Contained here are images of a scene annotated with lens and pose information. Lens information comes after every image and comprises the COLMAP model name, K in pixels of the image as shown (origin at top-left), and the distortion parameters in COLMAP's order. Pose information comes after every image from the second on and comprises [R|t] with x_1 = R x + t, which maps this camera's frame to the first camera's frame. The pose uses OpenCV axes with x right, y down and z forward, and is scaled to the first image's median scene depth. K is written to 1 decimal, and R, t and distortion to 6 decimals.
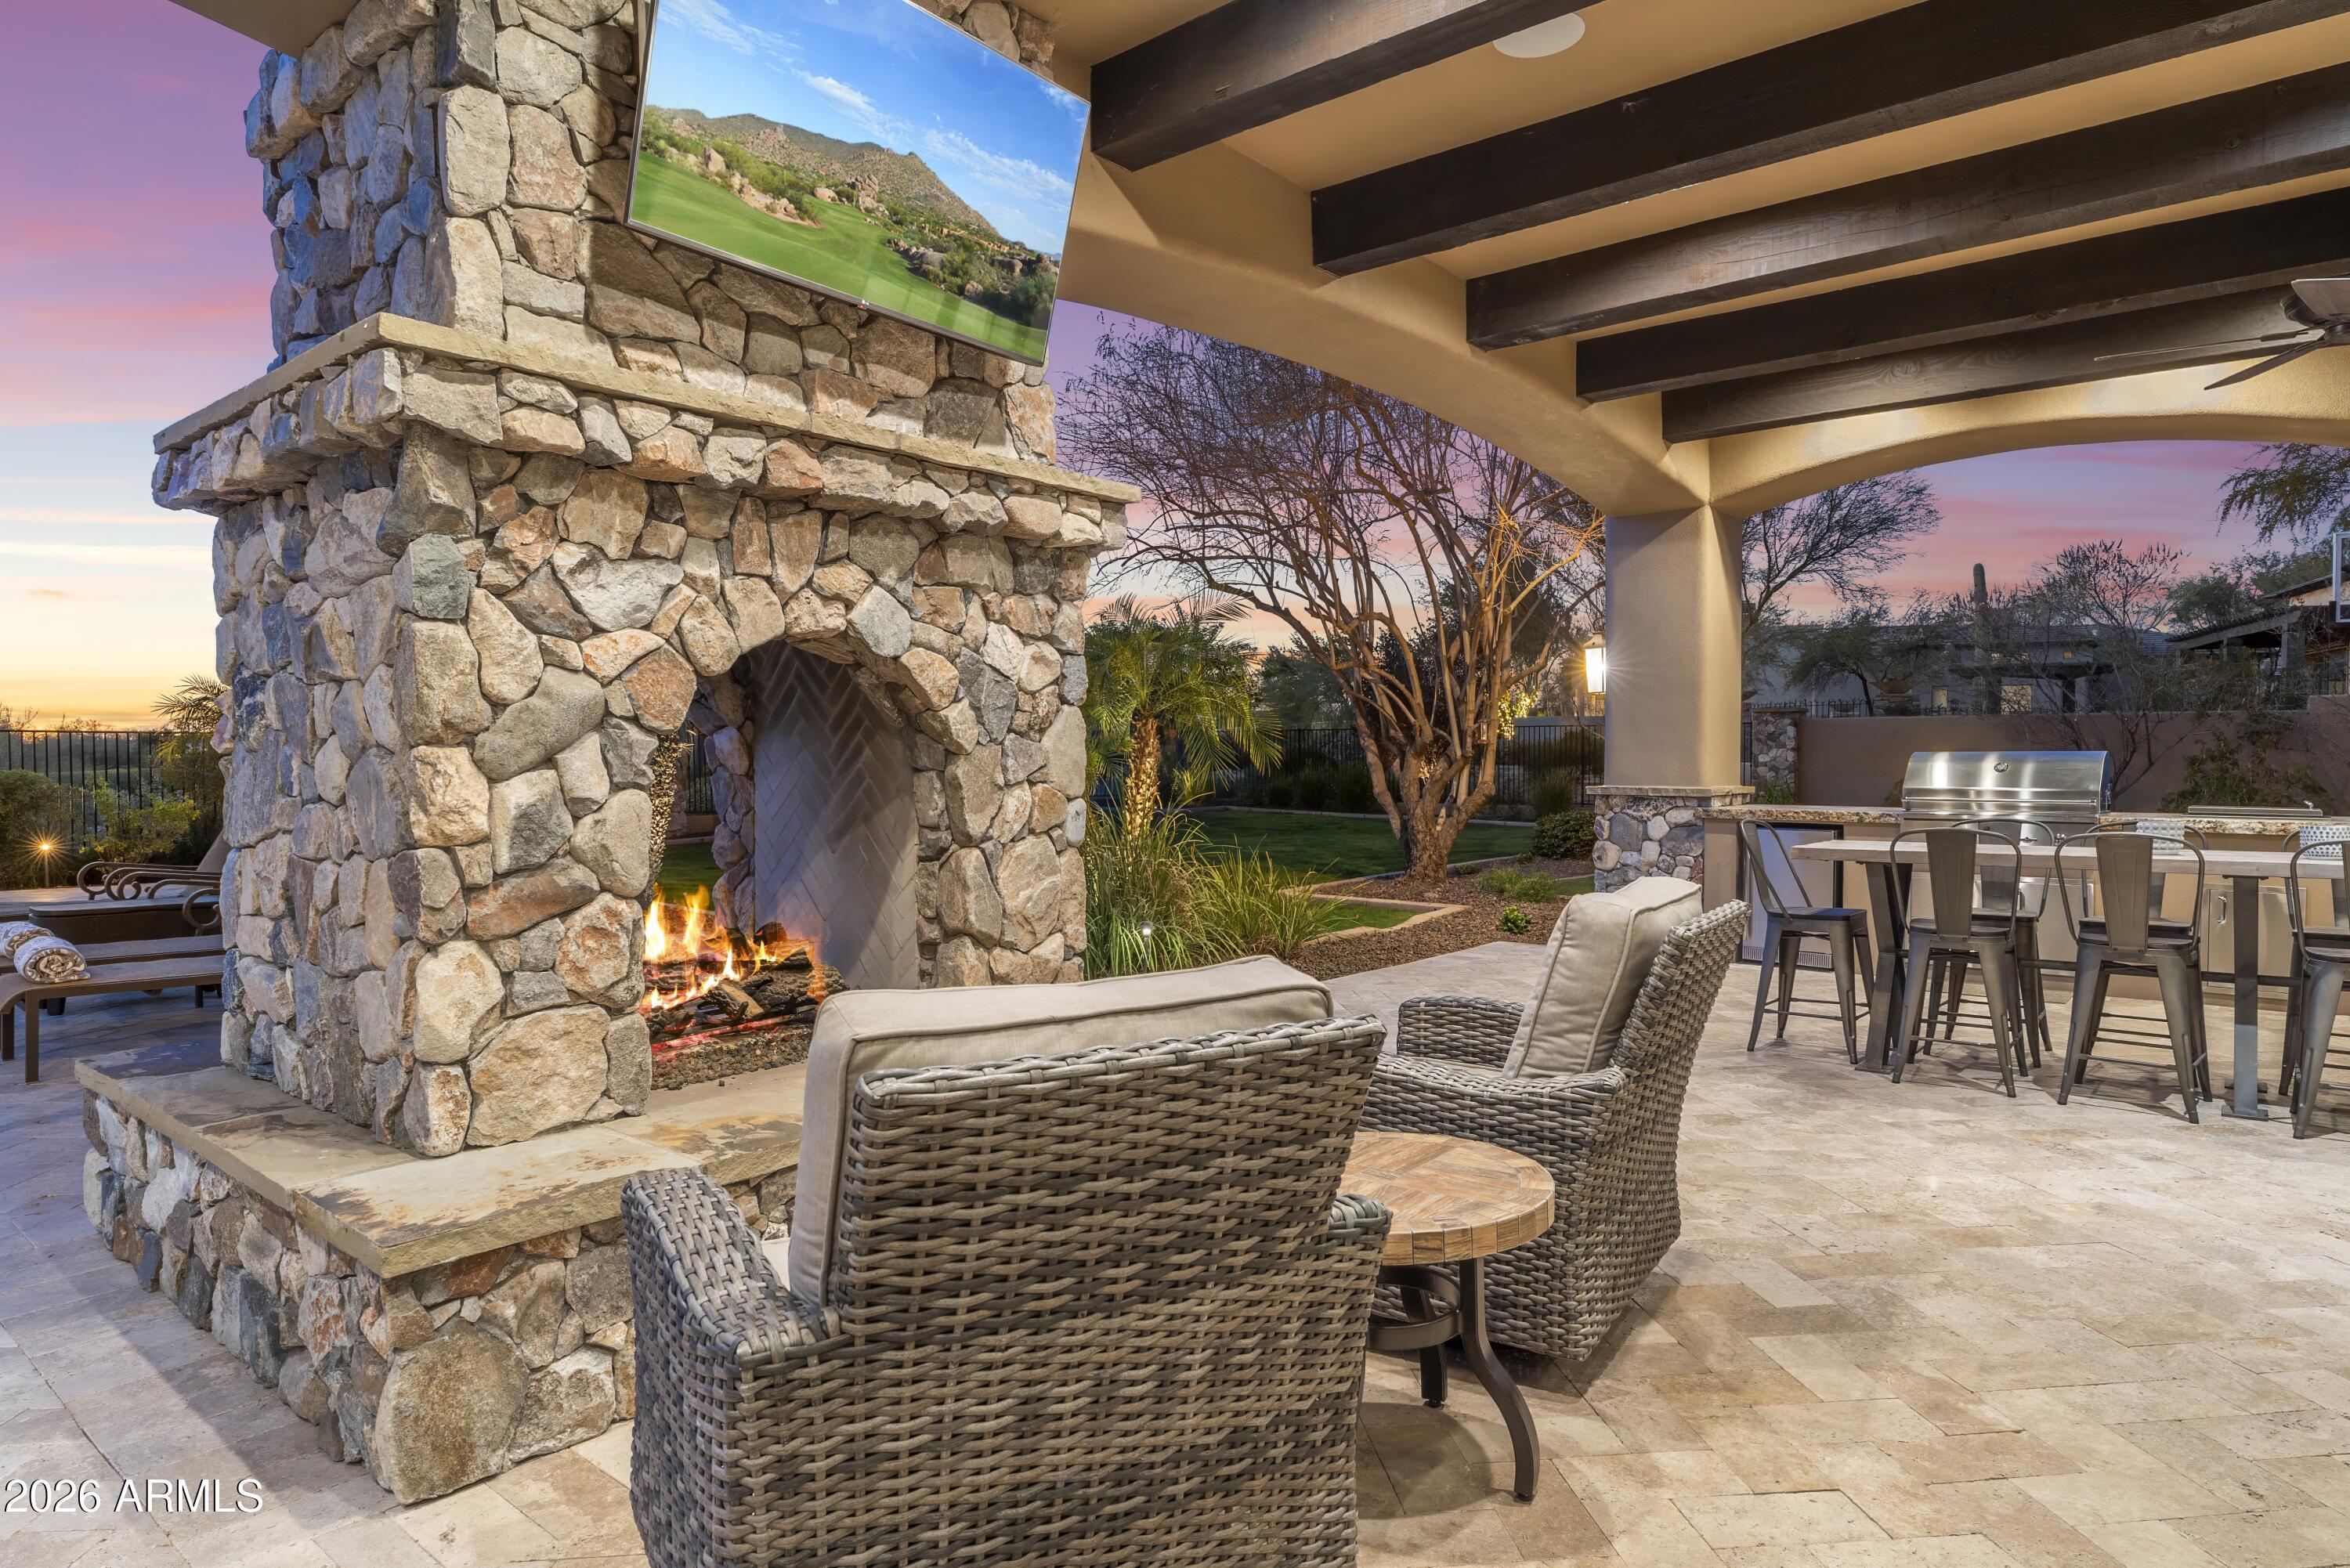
lens RADIAL K [[1355.8, 0, 1166.6], [0, 1355.8, 790.5], [0, 0, 1]] dist [-0.005266, 0.000658]
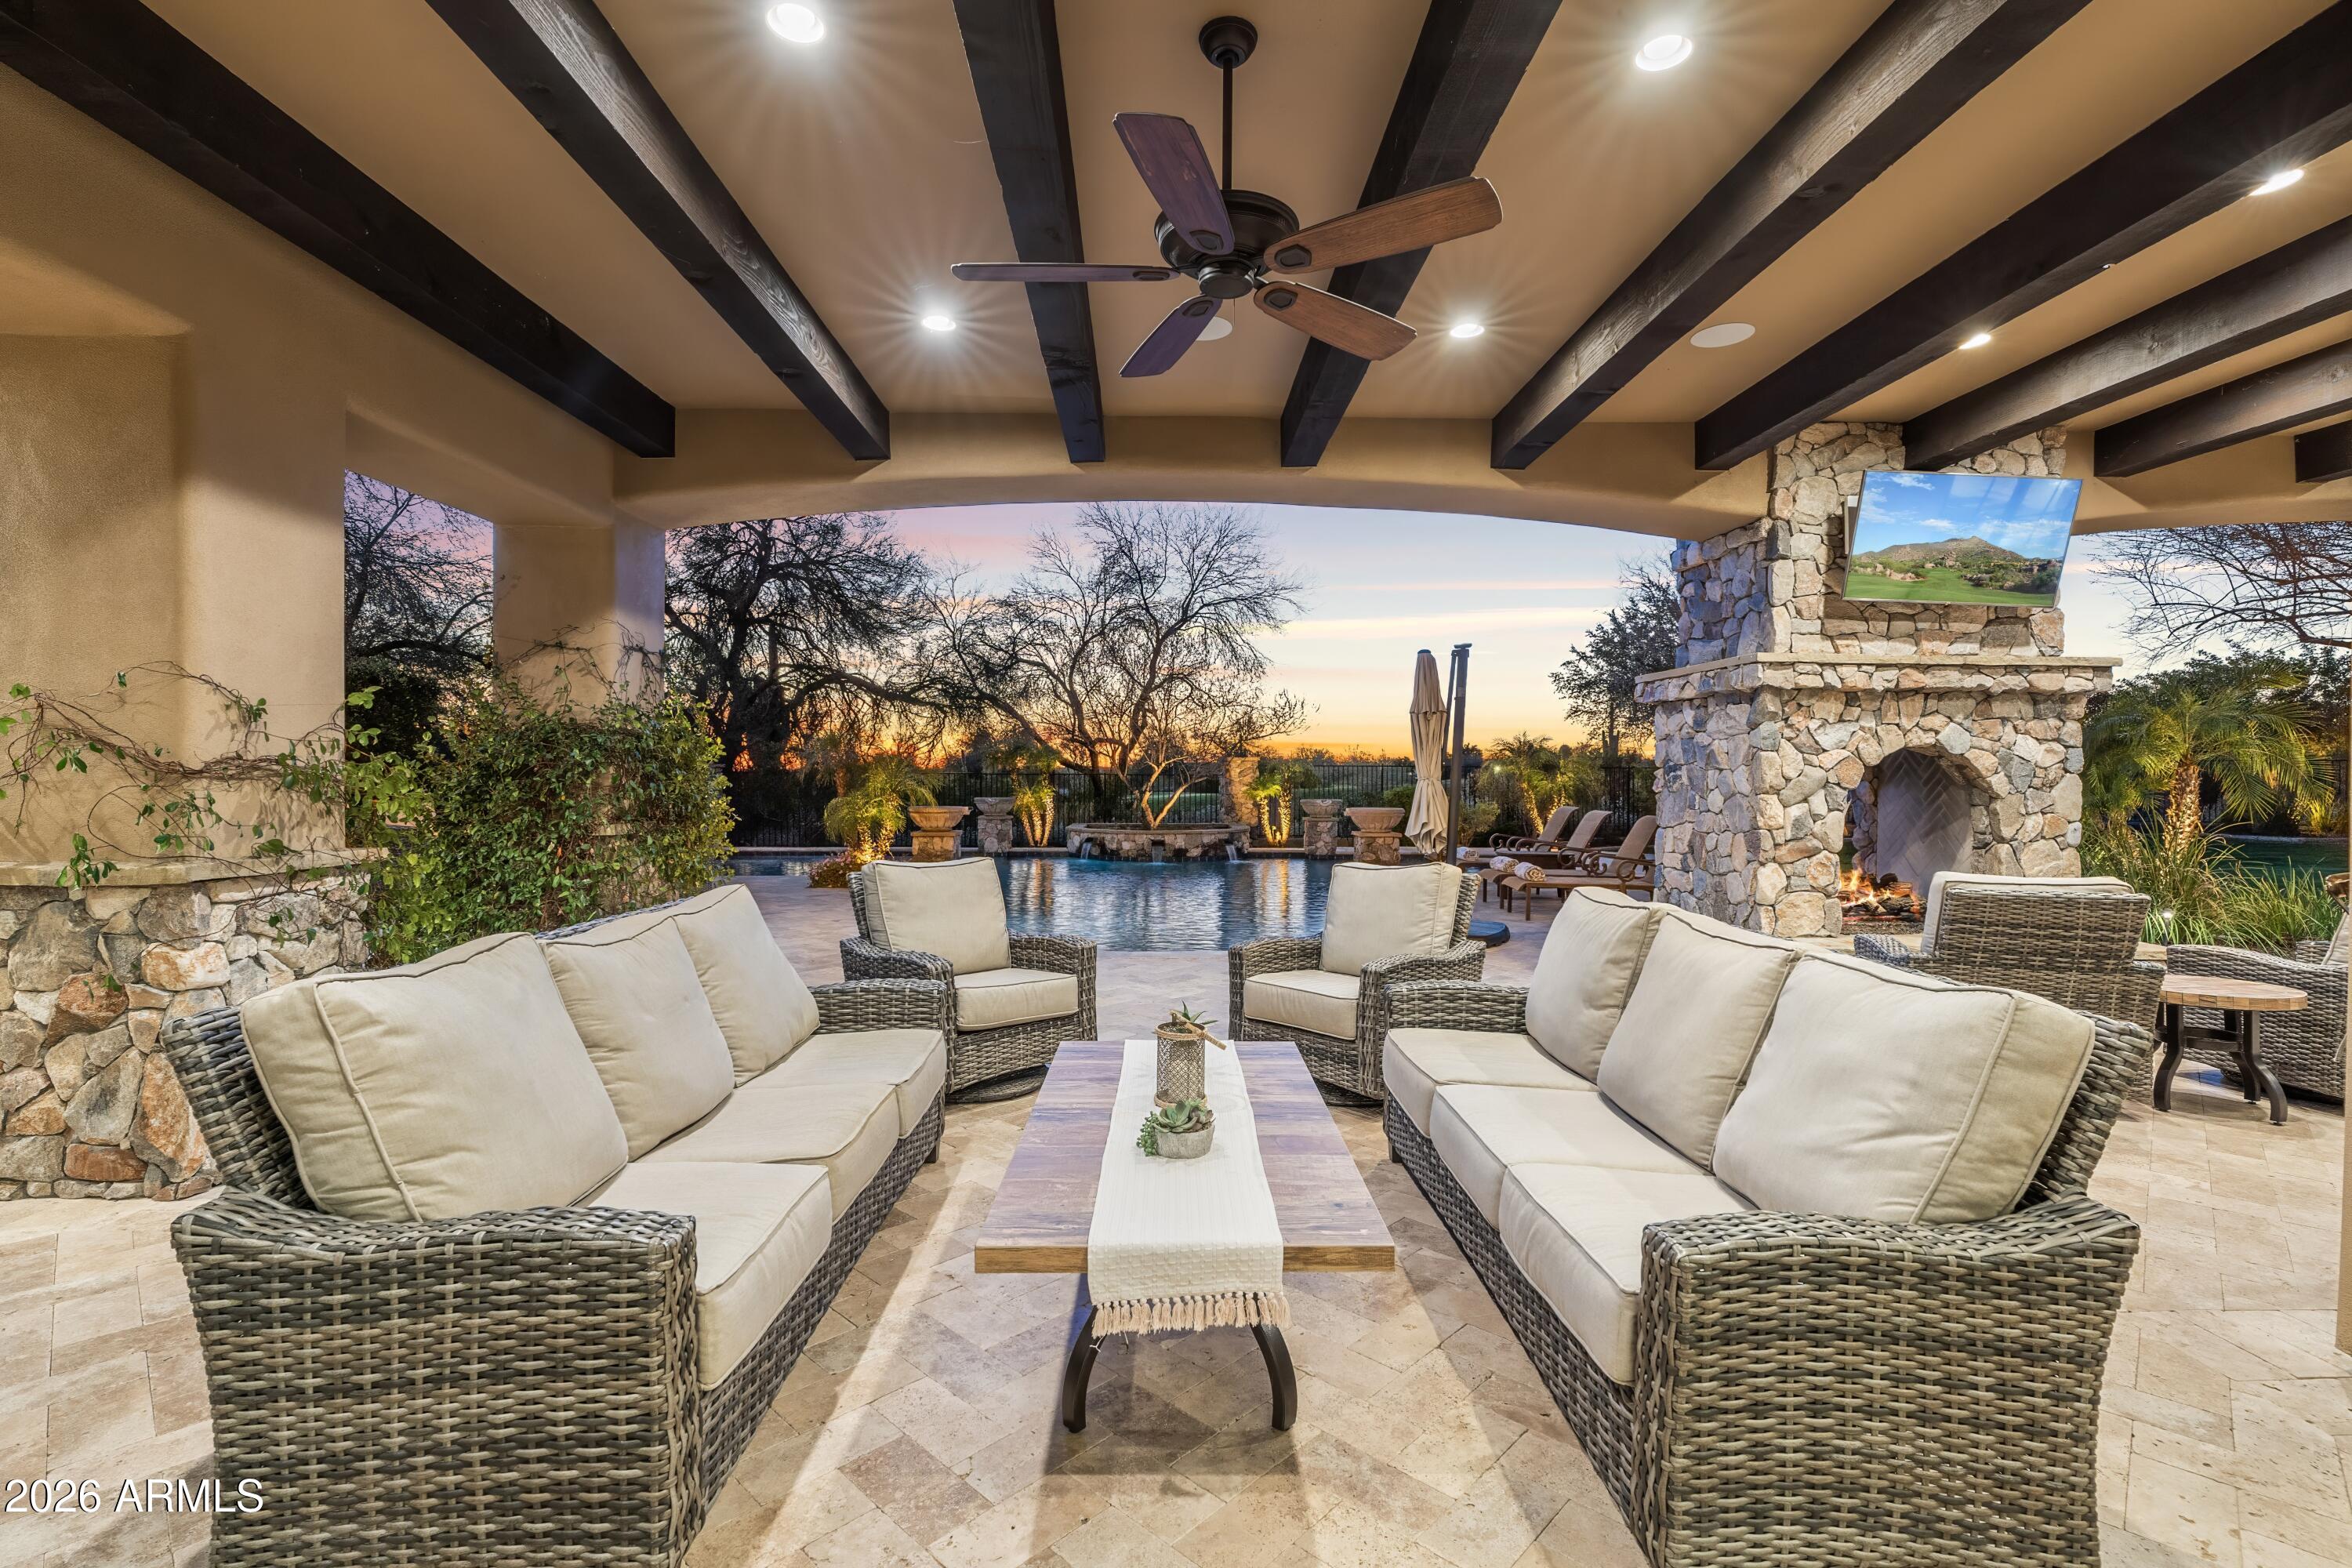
lens RADIAL K [[1055.4, 0, 1165.7], [0, 1055.4, 781.3], [0, 0, 1]] dist [-0.012254, 0.002040]
pose [[0.662642, 0.011616, -0.748847, 0.245270], [-0.025635, 0.999646, -0.007178, -0.010193], [0.748498, 0.023953, 0.662705, -1.225557]]
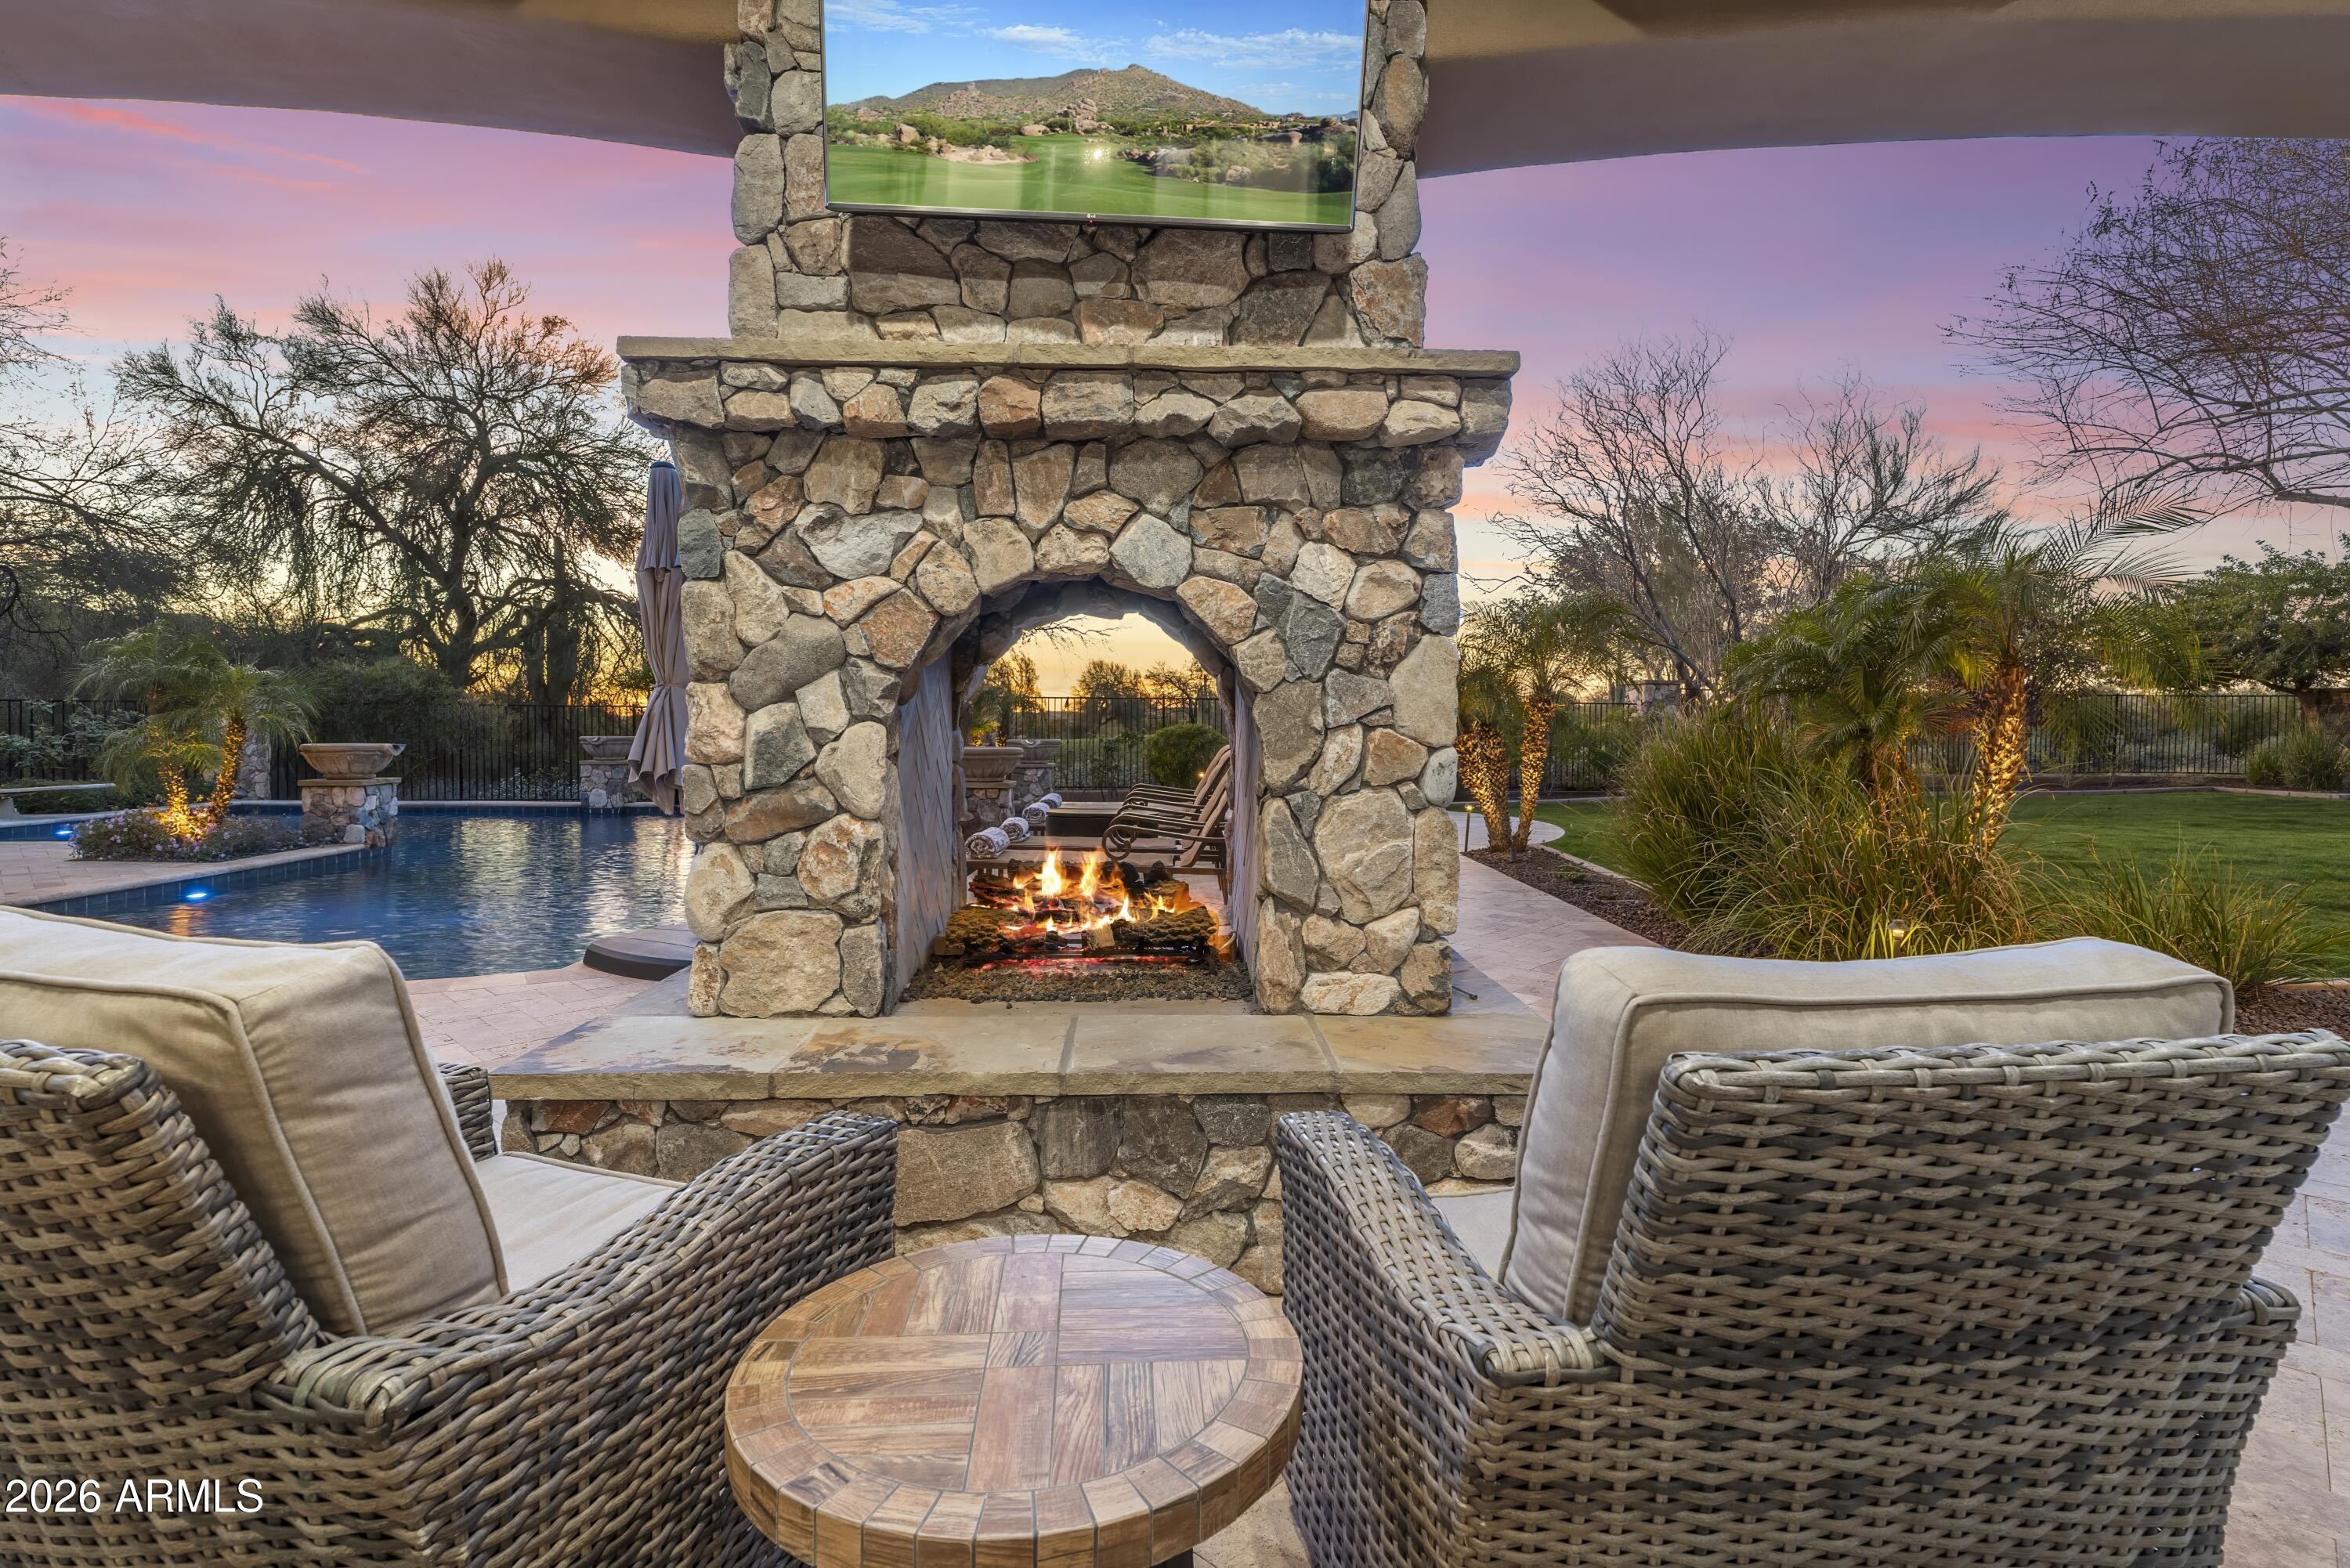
lens RADIAL K [[1134.9, 0, 1198.2], [0, 1134.9, 746.9], [0, 0, 1]] dist [-0.009502, 0.000832]
pose [[0.664259, 0.022811, -0.747154, 0.450284], [-0.026775, 0.999619, 0.006714, 0.006021], [0.747022, 0.015546, 0.664617, 0.556773]]
